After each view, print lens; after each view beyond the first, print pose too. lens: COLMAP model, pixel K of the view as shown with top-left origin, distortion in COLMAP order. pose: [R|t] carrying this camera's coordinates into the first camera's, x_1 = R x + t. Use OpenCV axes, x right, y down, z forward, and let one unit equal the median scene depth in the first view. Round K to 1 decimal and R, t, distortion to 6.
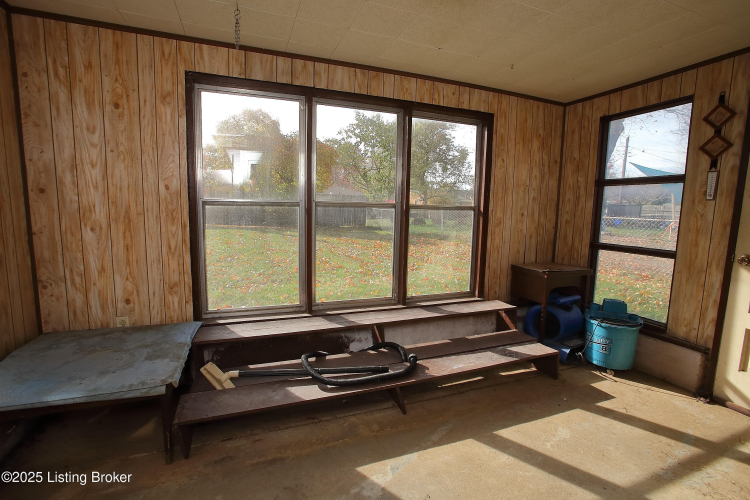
lens RADIAL K [[341.1, 0, 378.4], [0, 341.1, 251.2], [0, 0, 1]] dist [-0.062110, 0.017806]
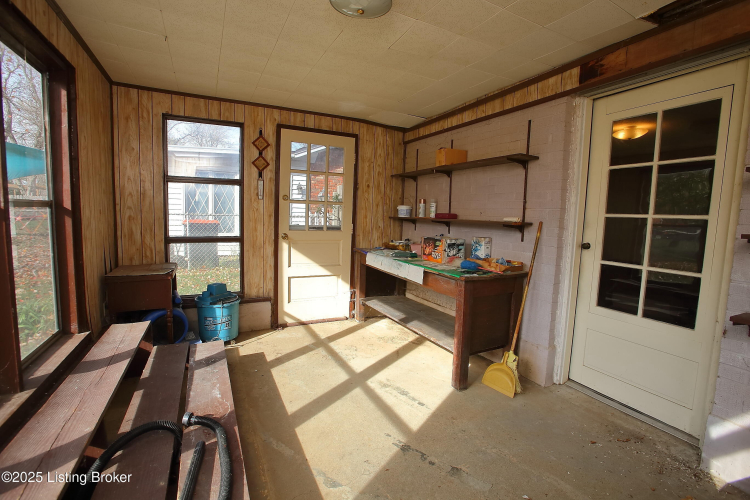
lens RADIAL K [[341.1, 0, 378.7], [0, 341.1, 248.7], [0, 0, 1]] dist [-0.062110, 0.017806]
pose [[-0.104566, -0.125452, 0.986574, -0.566701], [0.098292, 0.985851, 0.135778, -0.088548], [-0.989649, 0.111170, -0.090756, 0.612437]]
